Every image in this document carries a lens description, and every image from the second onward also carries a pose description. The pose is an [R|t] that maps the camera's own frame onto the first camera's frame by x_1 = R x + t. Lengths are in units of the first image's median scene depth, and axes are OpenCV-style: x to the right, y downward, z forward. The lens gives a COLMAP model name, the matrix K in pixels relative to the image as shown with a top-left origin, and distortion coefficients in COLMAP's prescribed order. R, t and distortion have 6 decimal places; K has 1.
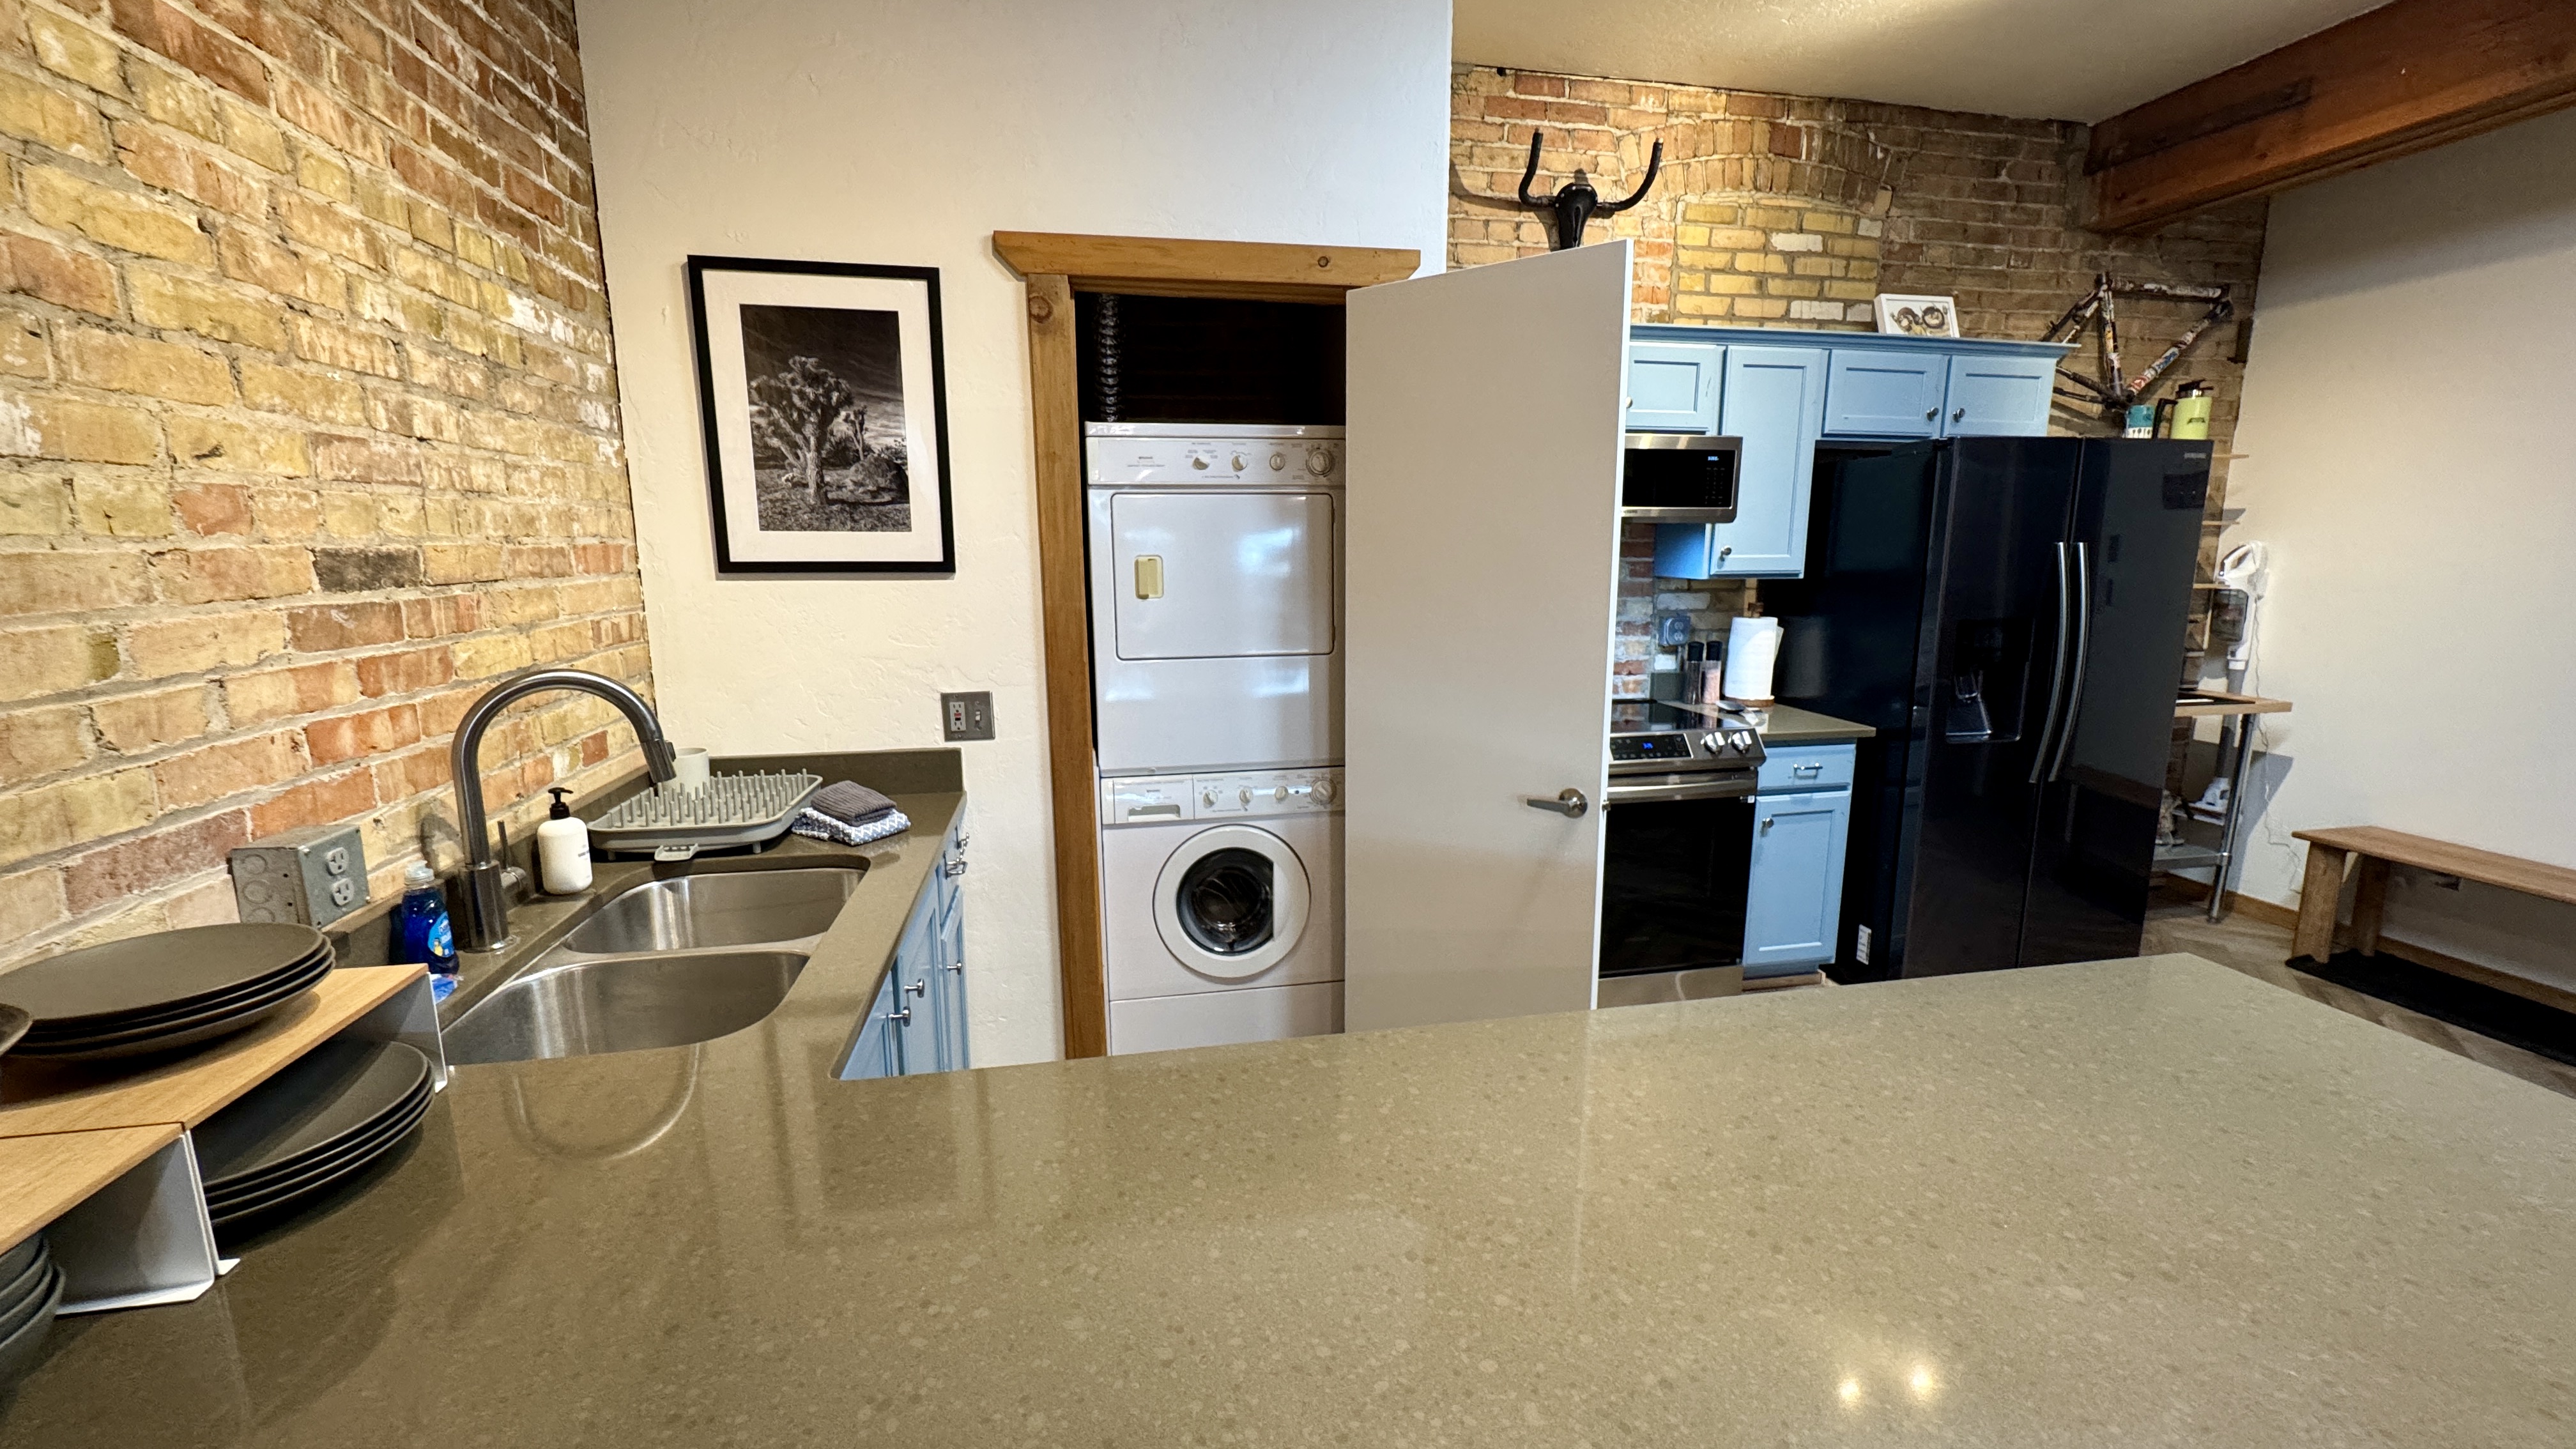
lens RADIAL K [[1026.5, 0, 1289.9], [0, 1026.5, 724.0], [0, 0, 1]] dist [-0.000245, -0.000117]
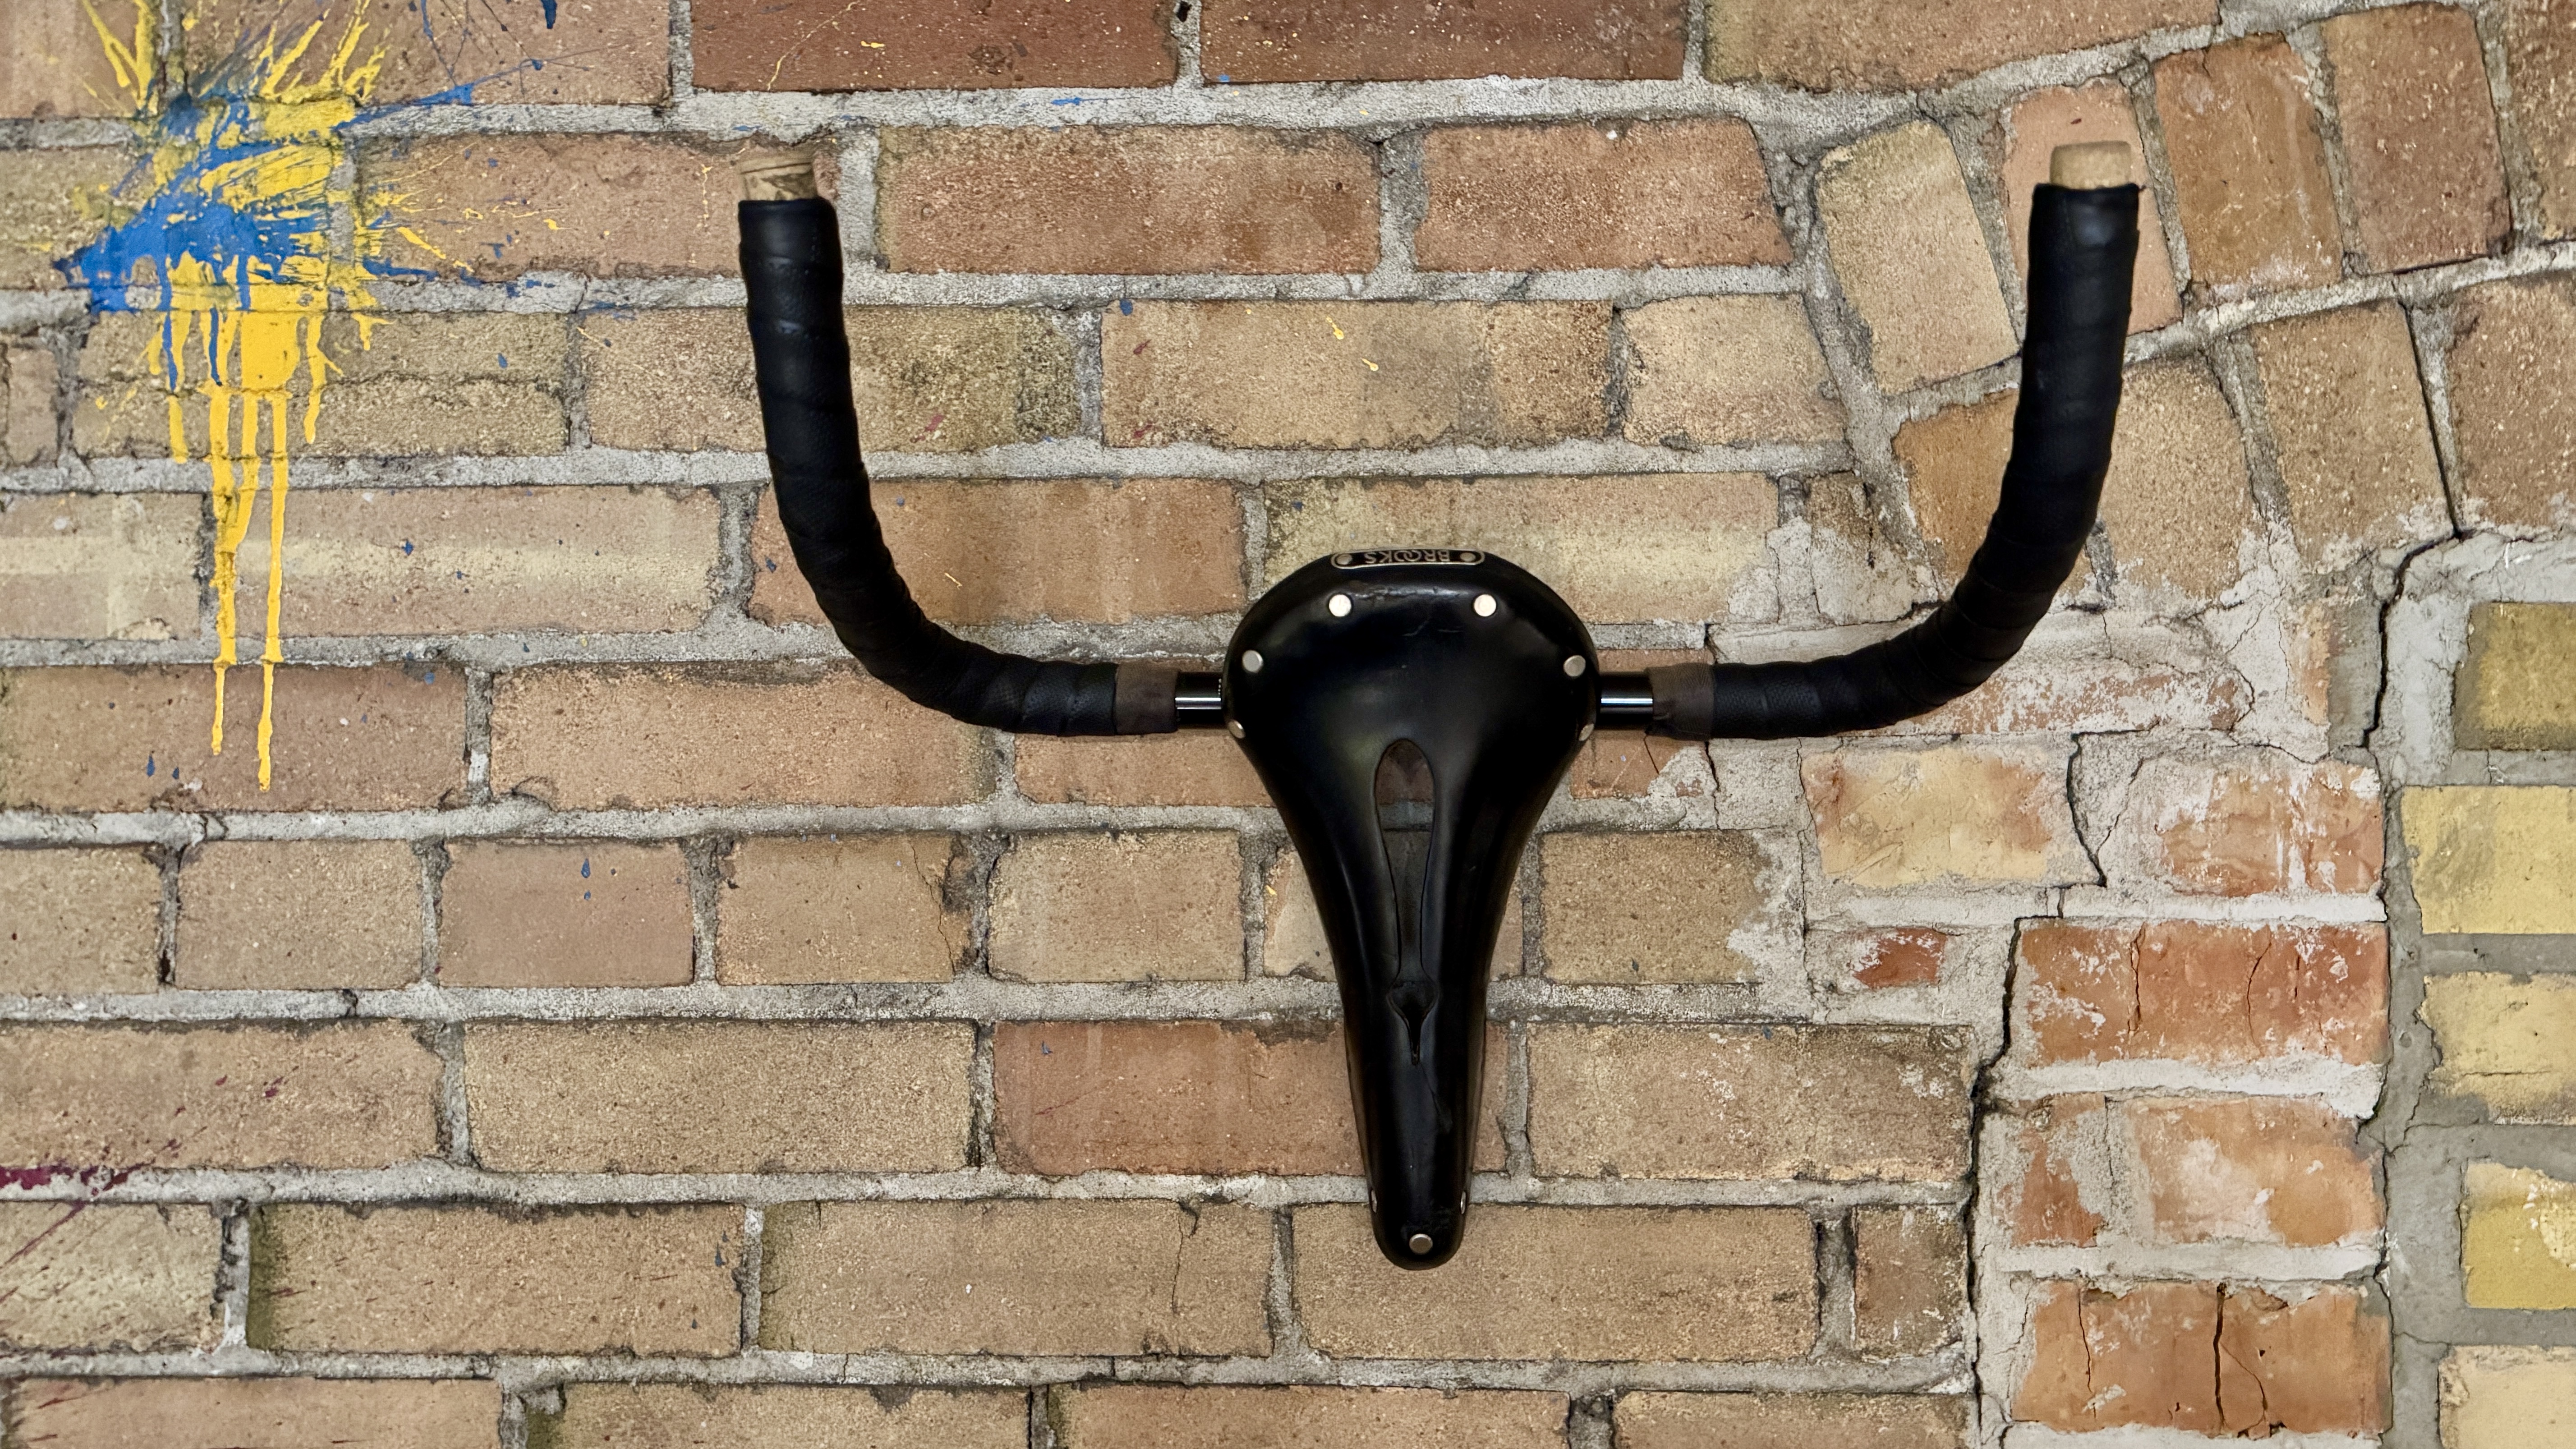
lens RADIAL K [[1857.3, 0, 1287.4], [0, 1857.3, 727.7], [0, 0, 1]] dist [0.009876, -0.000387]
pose [[0.973730, -0.011173, -0.227432, 0.463236], [-0.039608, 0.975259, -0.217488, -0.677038], [0.224235, 0.220783, 0.949196, 1.178432]]
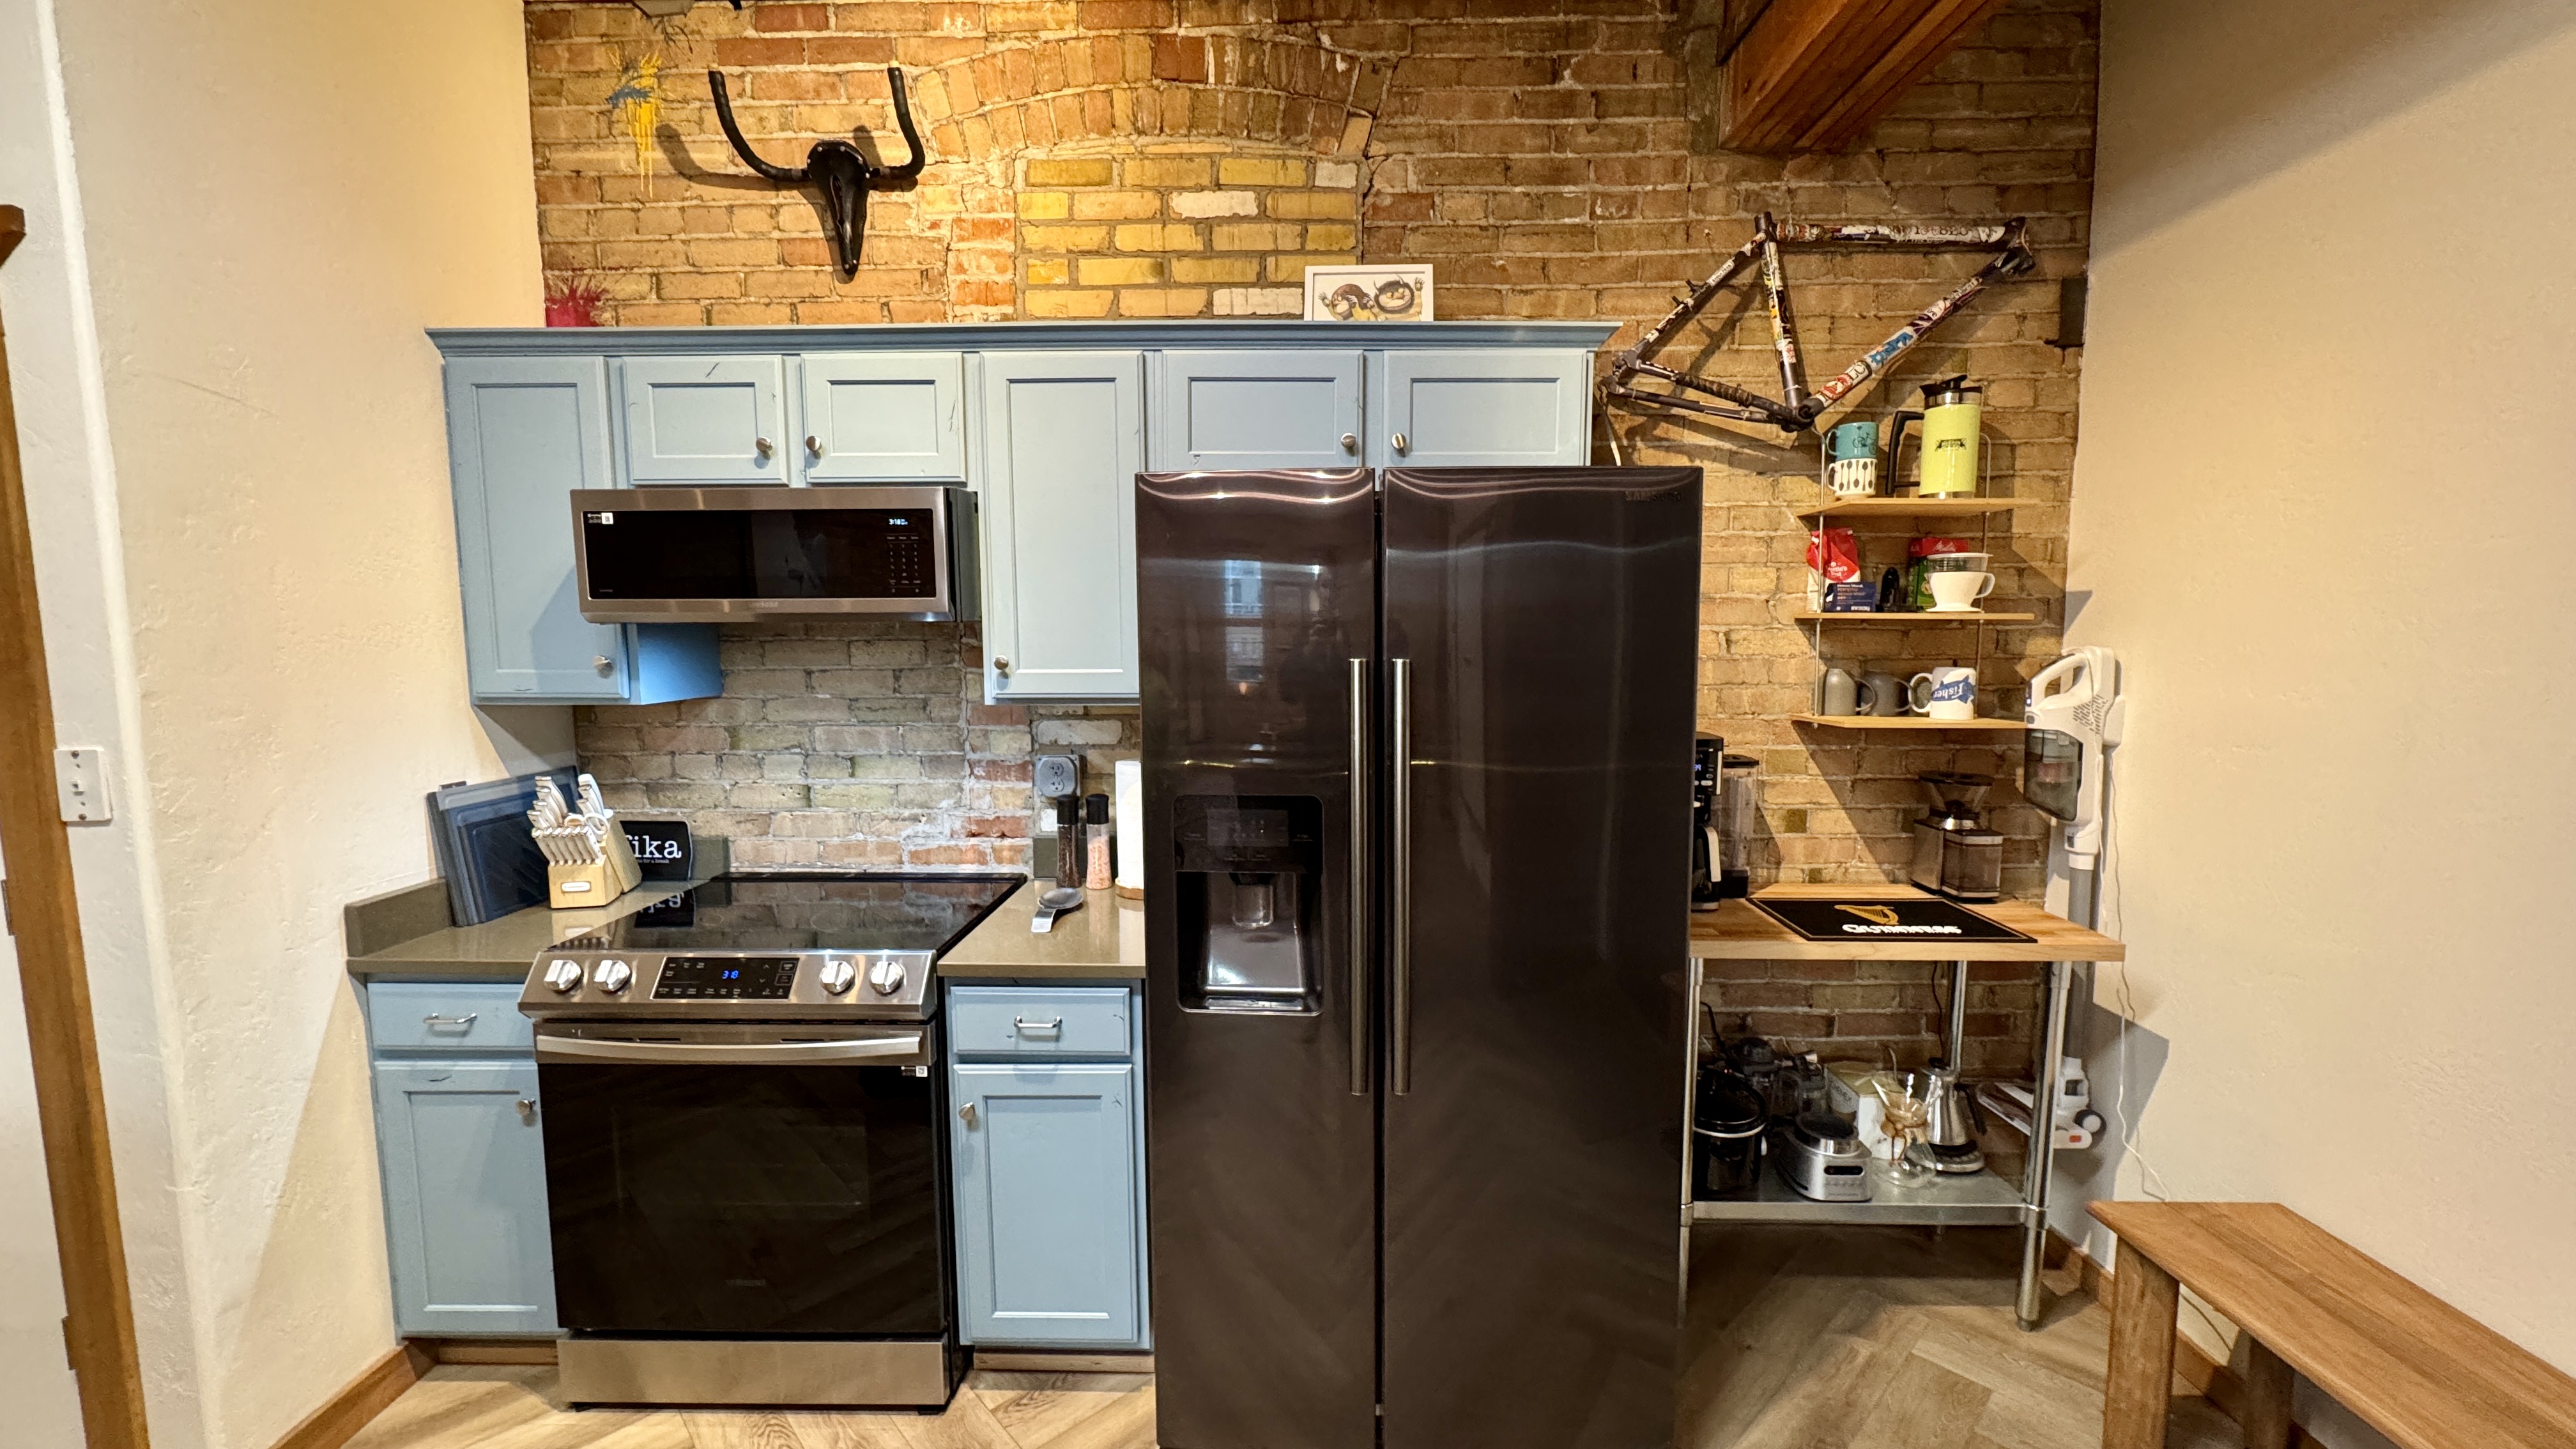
lens RADIAL K [[1026.5, 0, 1287.7], [0, 1026.5, 725.2], [0, 0, 1]] dist [-0.000245, -0.000117]
pose [[0.975539, 0.021643, -0.218760, 1.096711], [-0.038689, 0.996512, -0.073939, -0.130678], [0.216397, 0.080594, 0.972973, 0.609410]]
